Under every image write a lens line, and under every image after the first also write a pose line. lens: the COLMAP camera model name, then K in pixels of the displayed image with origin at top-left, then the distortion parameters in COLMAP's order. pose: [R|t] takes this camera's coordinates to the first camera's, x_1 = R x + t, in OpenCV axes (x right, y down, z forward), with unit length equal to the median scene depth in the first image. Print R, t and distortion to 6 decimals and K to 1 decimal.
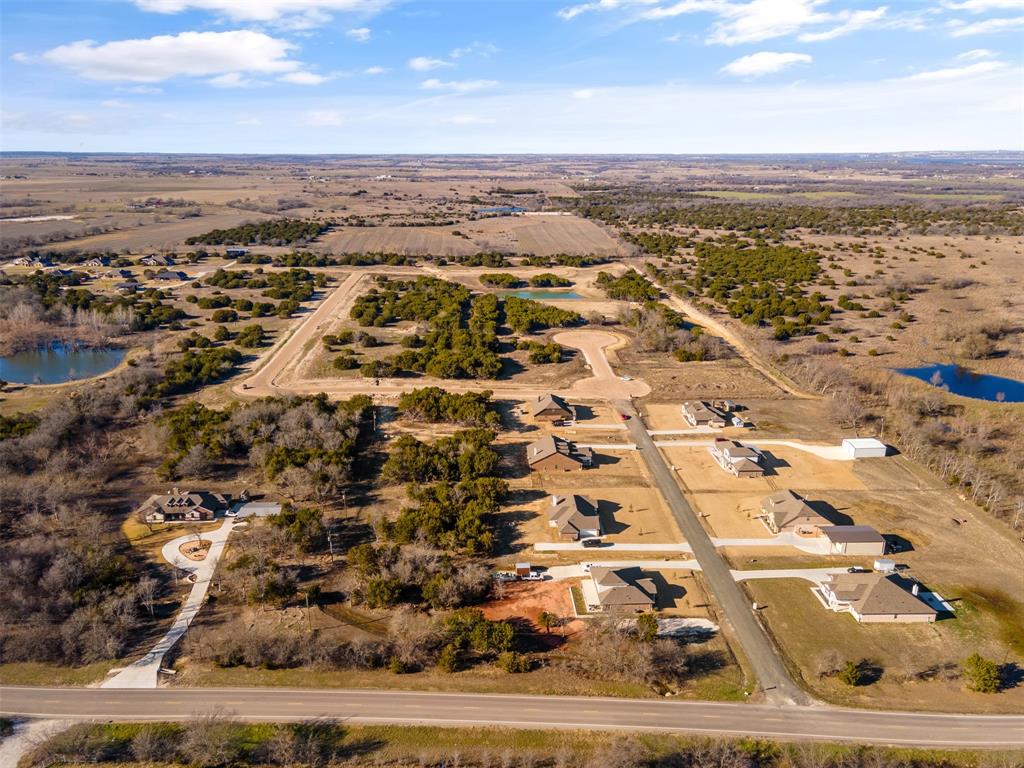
lens RADIAL K [[709.0, 0, 510.2], [0, 709.0, 437.7], [0, 0, 1]] dist [0.003839, 0.000019]
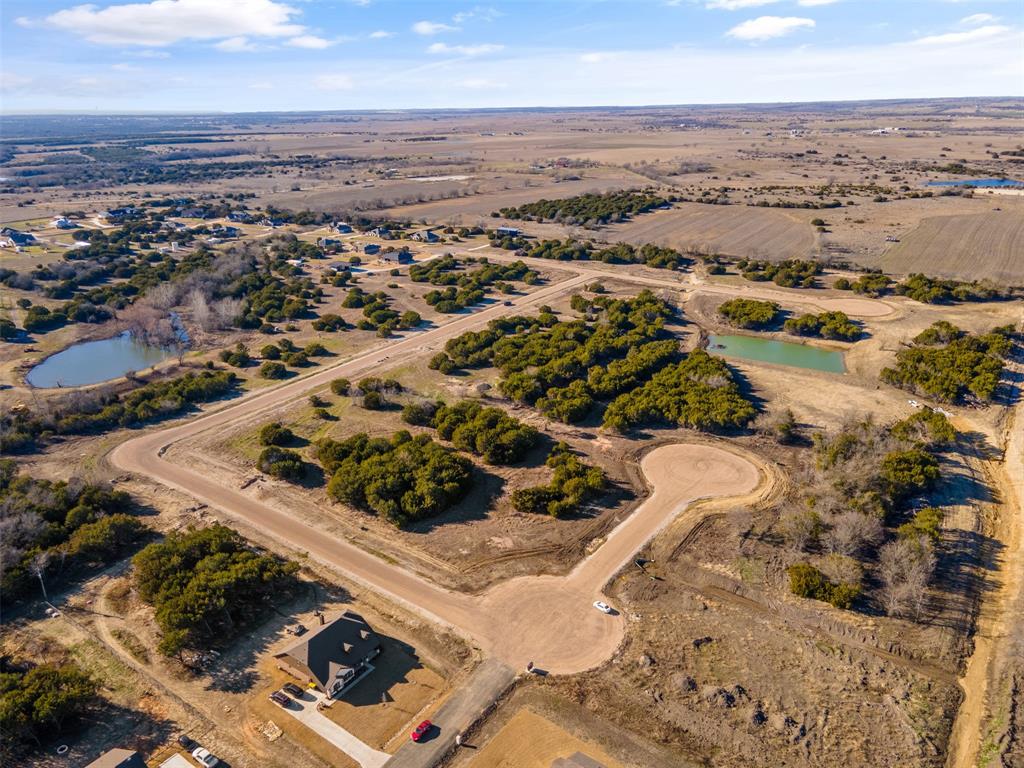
lens RADIAL K [[743.1, 0, 512.0], [0, 743.1, 384.0], [0, 0, 1]] dist [0.041014, 0.009921]
pose [[0.799741, 0.201688, -0.565452, 0.391601], [-0.213629, 0.975835, 0.045922, -0.254969], [0.561050, 0.084071, 0.823502, 0.547149]]
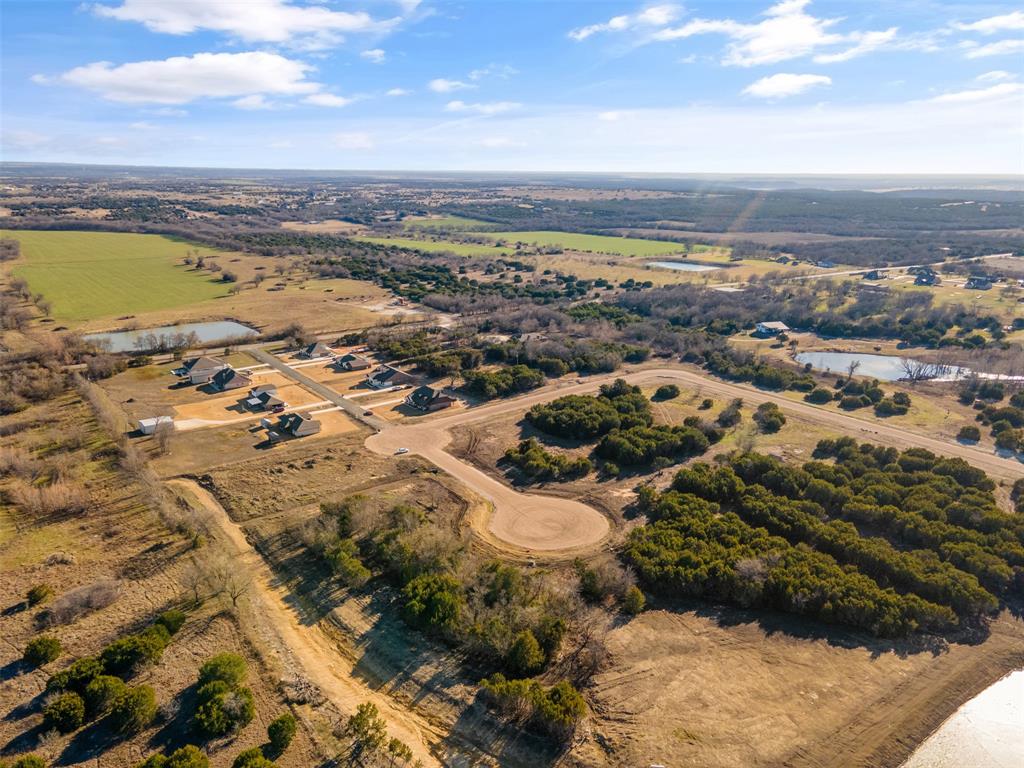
lens RADIAL K [[743.1, 0, 512.0], [0, 743.1, 384.0], [0, 0, 1]] dist [0.041014, 0.009921]
pose [[-0.825119, 0.150110, -0.544651, 0.541360], [-0.220075, 0.802503, 0.554578, -0.682426], [0.520332, 0.577457, -0.629125, 1.633855]]
